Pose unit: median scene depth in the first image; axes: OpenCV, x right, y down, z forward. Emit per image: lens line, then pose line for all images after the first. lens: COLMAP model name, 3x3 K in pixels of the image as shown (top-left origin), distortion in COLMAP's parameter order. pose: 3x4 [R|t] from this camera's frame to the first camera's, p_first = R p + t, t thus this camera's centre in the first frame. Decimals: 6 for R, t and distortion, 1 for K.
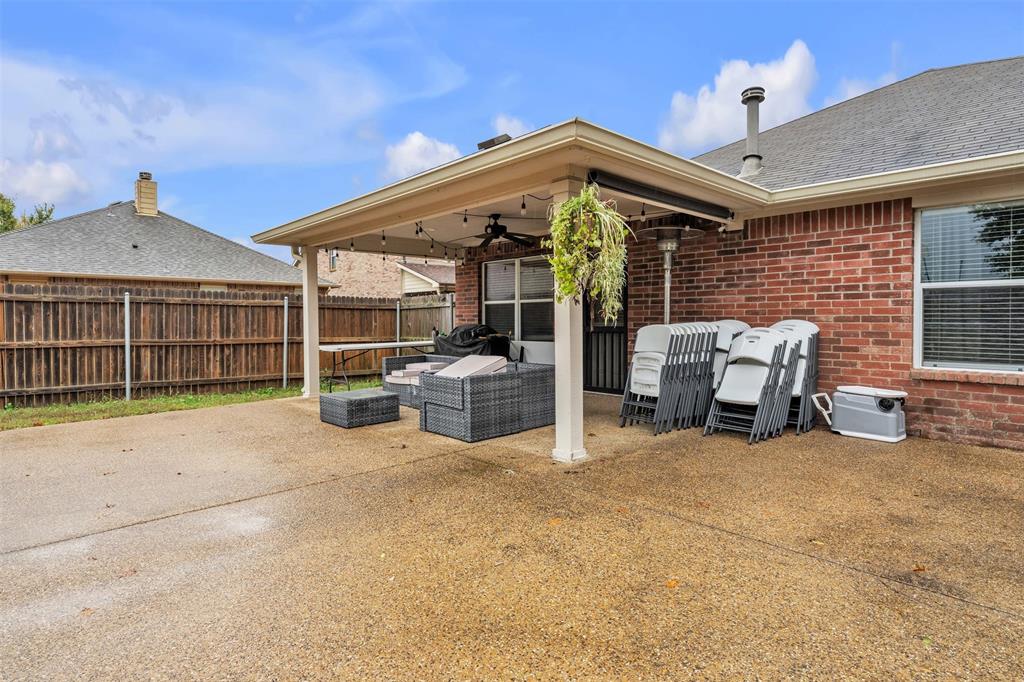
lens RADIAL K [[541.0, 0, 511.7], [0, 541.0, 324.8], [0, 0, 1]] dist [-0.000603, -0.000104]
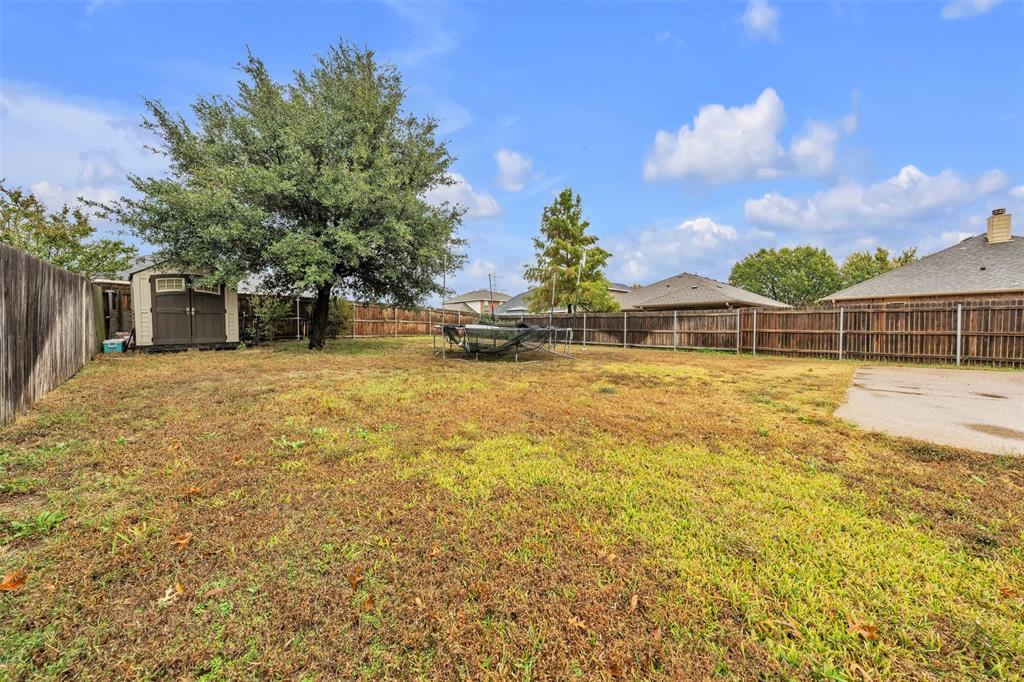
lens RADIAL K [[350.7, 0, 513.3], [0, 350.7, 337.1], [0, 0, 1]] dist [-0.000065, 0.000106]
pose [[0.014398, 0.026783, -0.999538, 0.403573], [-0.003153, 0.999637, 0.026740, 0.019959], [0.999891, 0.002766, 0.014477, -0.457751]]
